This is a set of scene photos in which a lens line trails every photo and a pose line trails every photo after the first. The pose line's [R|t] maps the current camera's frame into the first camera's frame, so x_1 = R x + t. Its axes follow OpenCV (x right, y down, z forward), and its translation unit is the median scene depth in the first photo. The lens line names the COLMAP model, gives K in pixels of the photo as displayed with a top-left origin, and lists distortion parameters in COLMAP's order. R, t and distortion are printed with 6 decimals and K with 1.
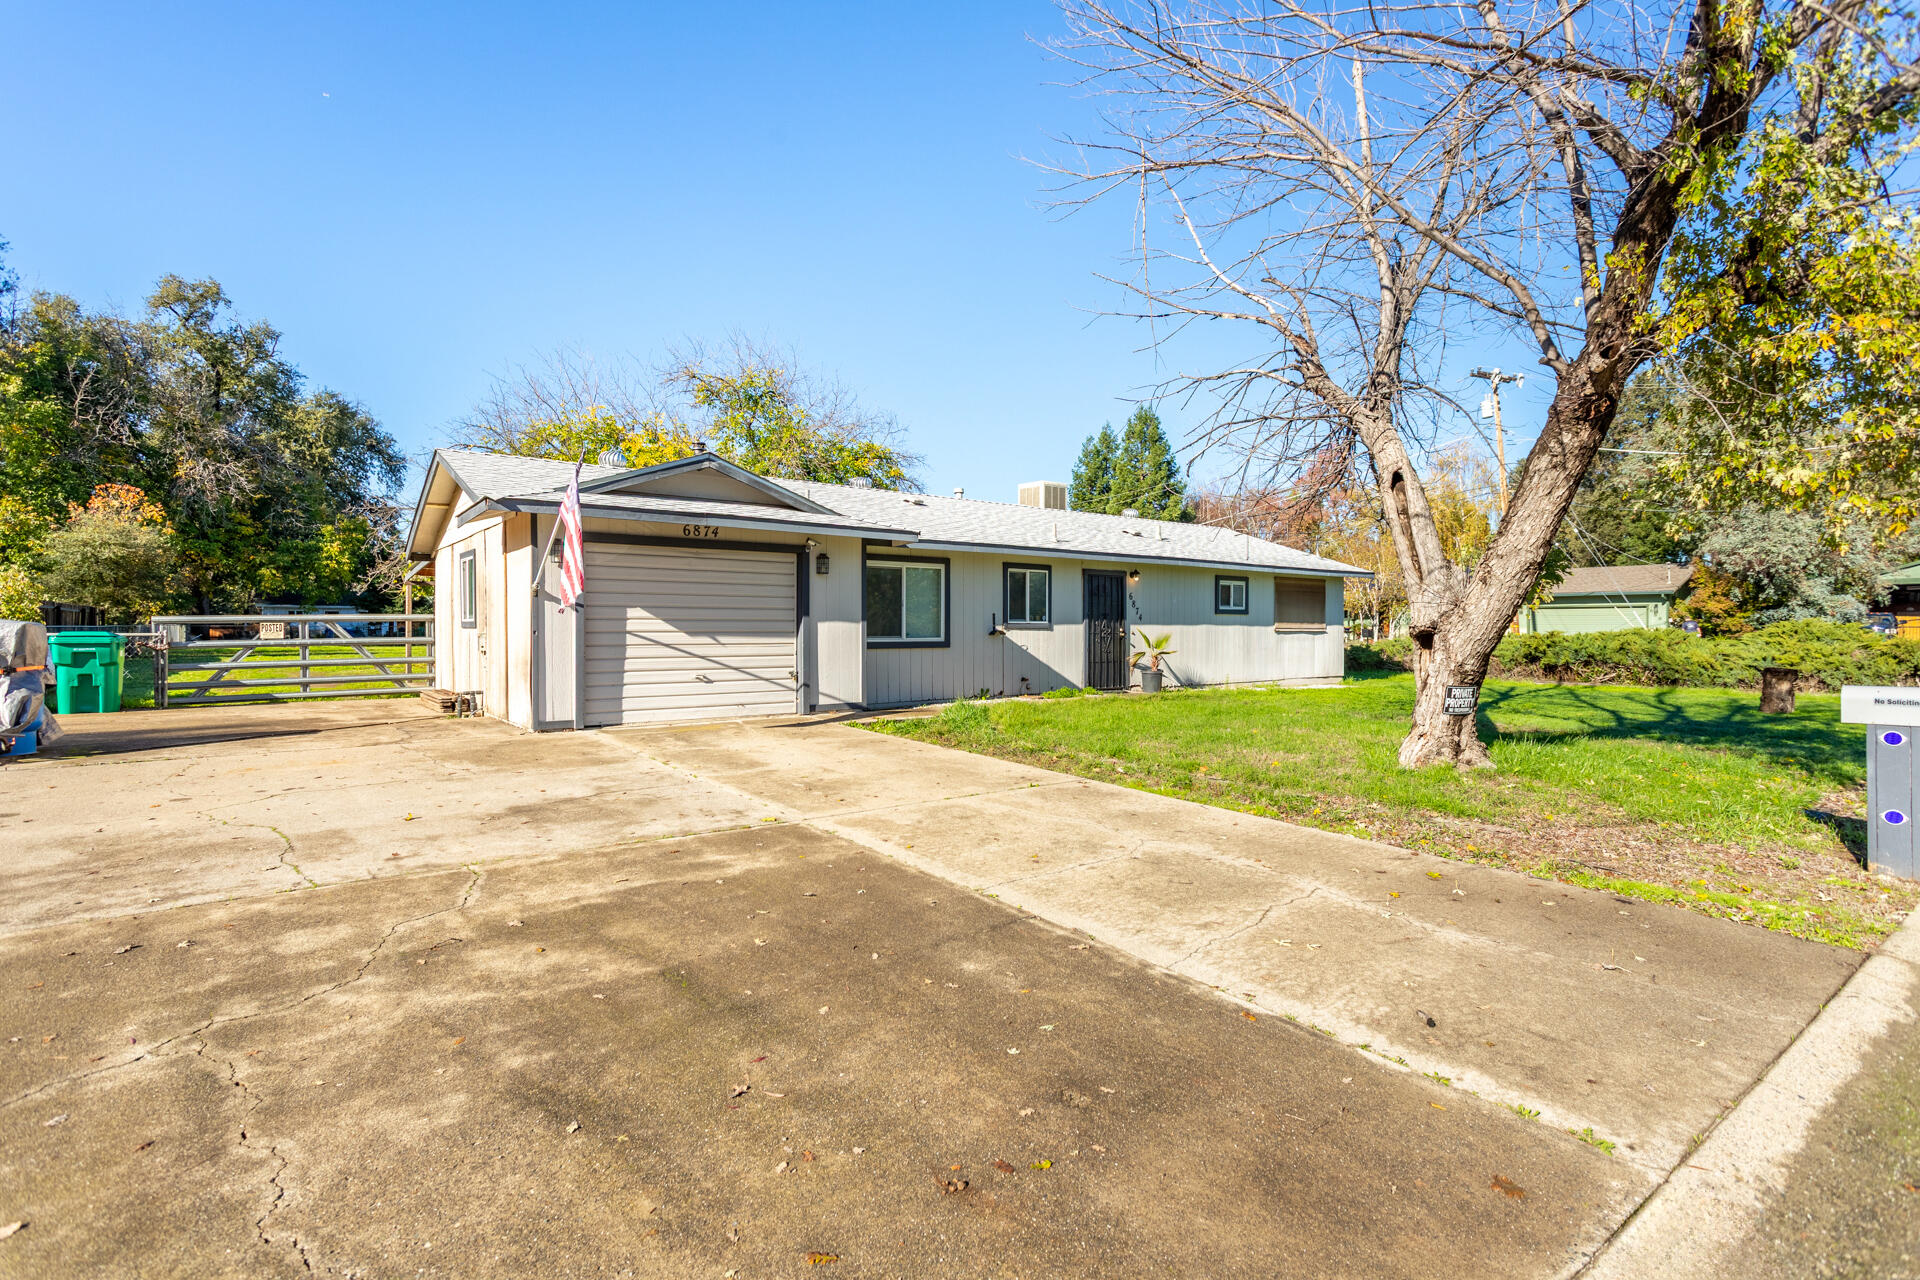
lens RADIAL K [[907.0, 0, 952.8], [0, 907.0, 628.0], [0, 0, 1]] dist [0.002460, 0.000438]
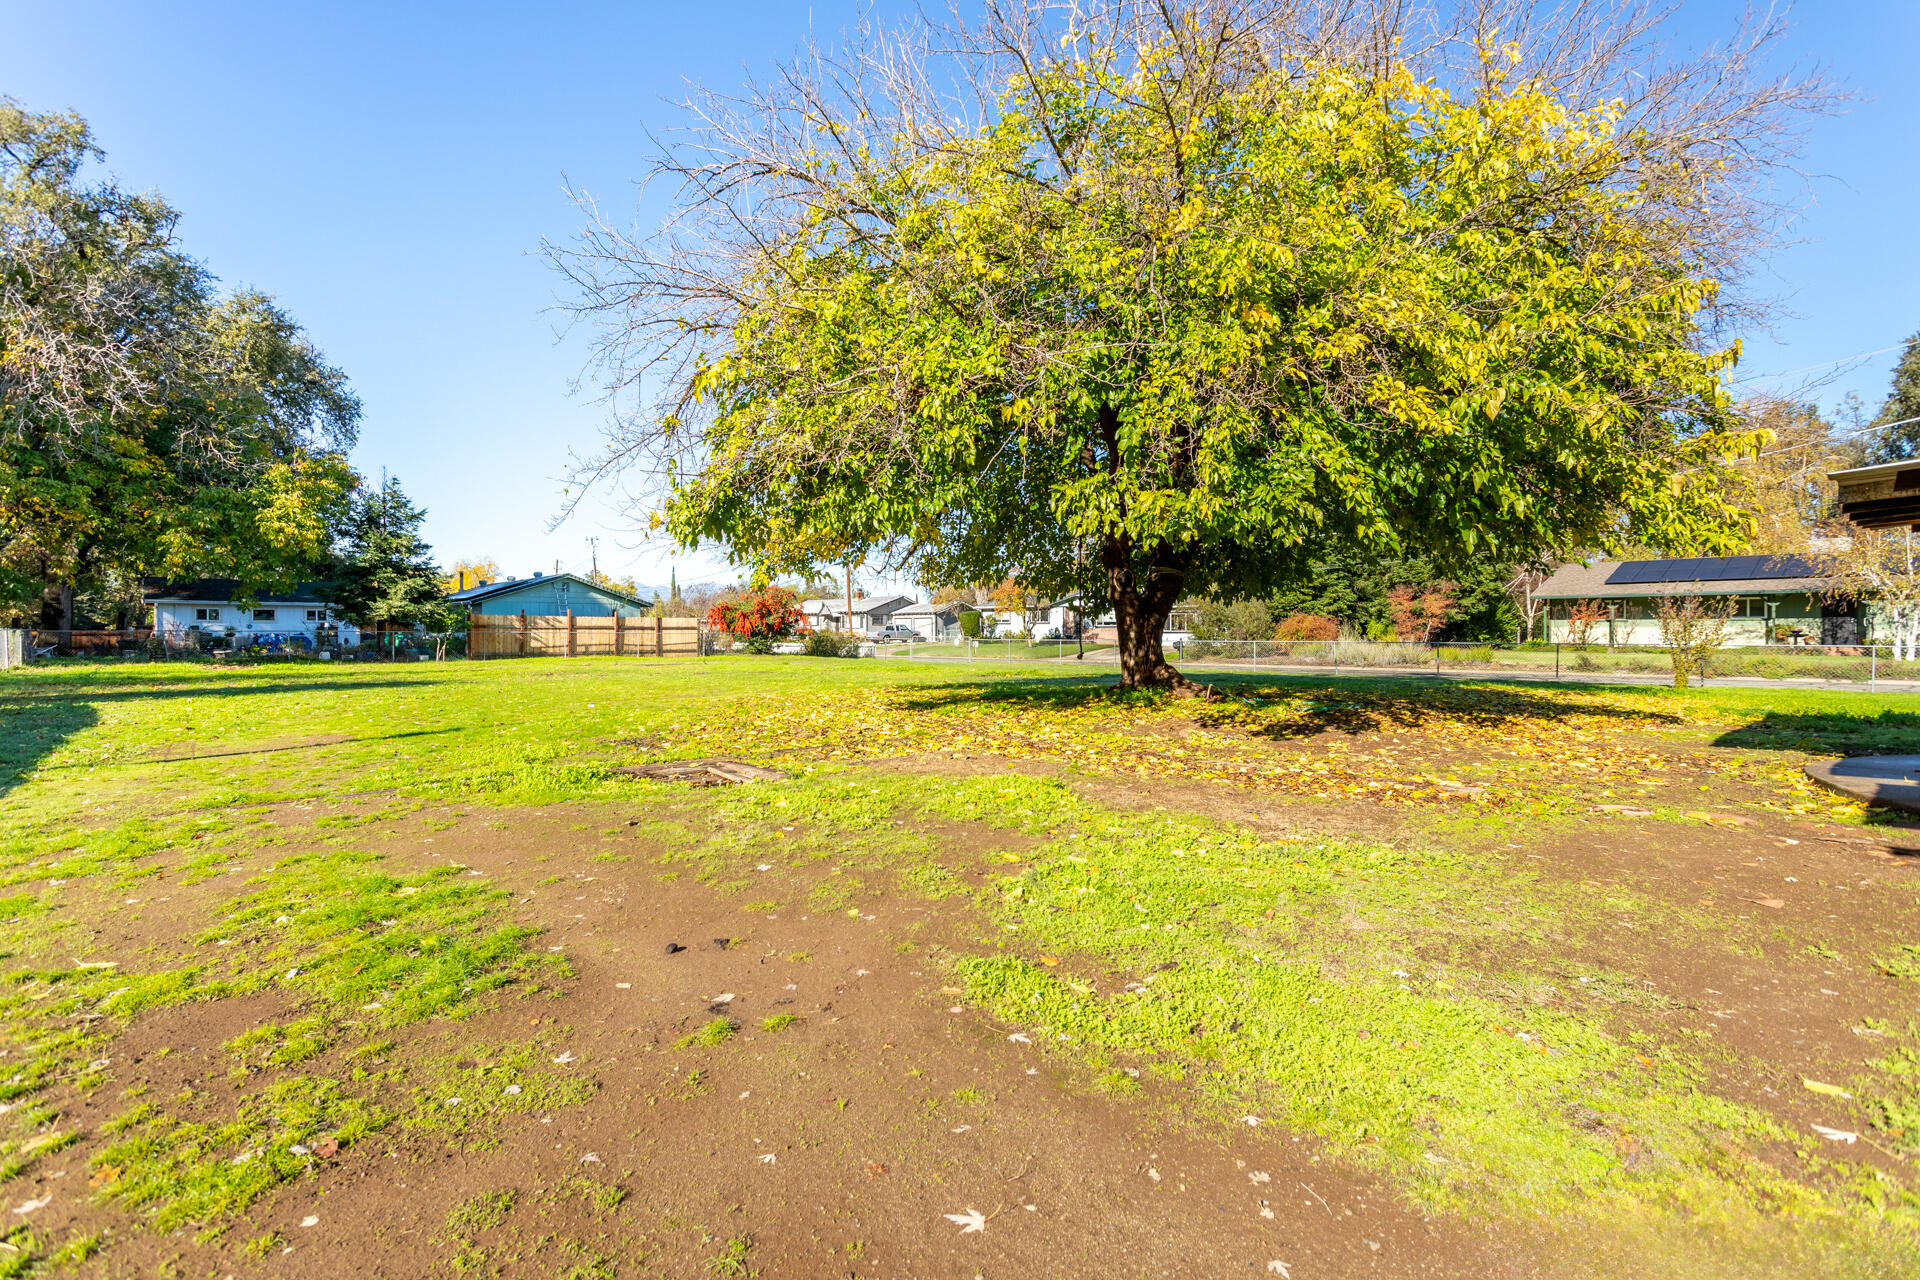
lens RADIAL K [[873.4, 0, 933.4], [0, 873.4, 635.8], [0, 0, 1]] dist [-0.000128, -0.000184]
pose [[0.995819, 0.000552, 0.091342, -1.264843], [-0.000885, 0.999993, 0.003601, -0.005247], [-0.091339, -0.003667, 0.995813, 1.561978]]
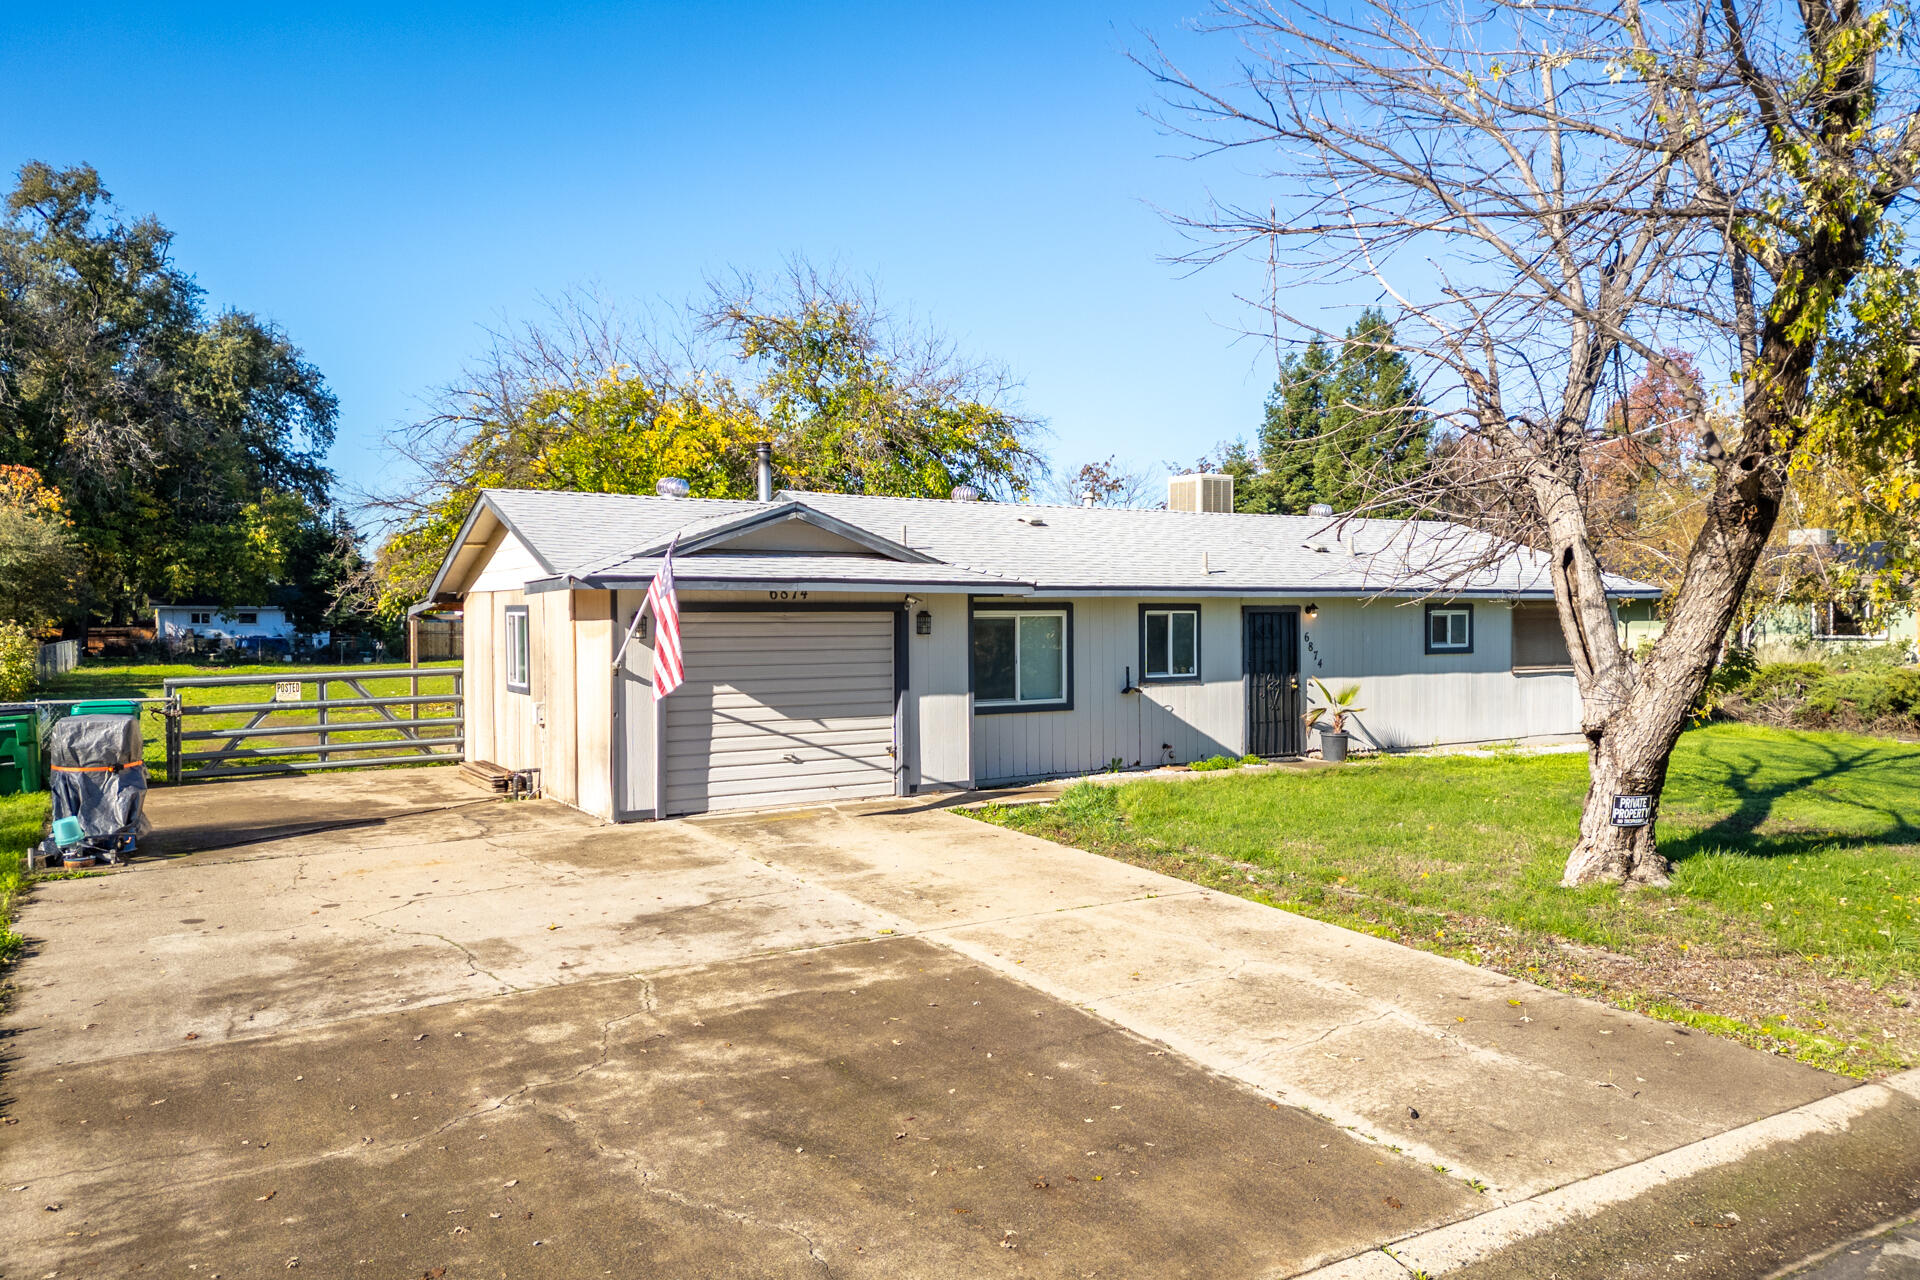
lens RADIAL K [[1349.3, 0, 973.6], [0, 1349.3, 629.3], [0, 0, 1]] dist [0.080853, -0.079166]
pose [[0.995895, -0.003104, -0.090468, 0.021961], [0.004162, 0.999925, 0.011510, -0.084397], [0.090425, -0.011839, 0.995833, -0.293572]]
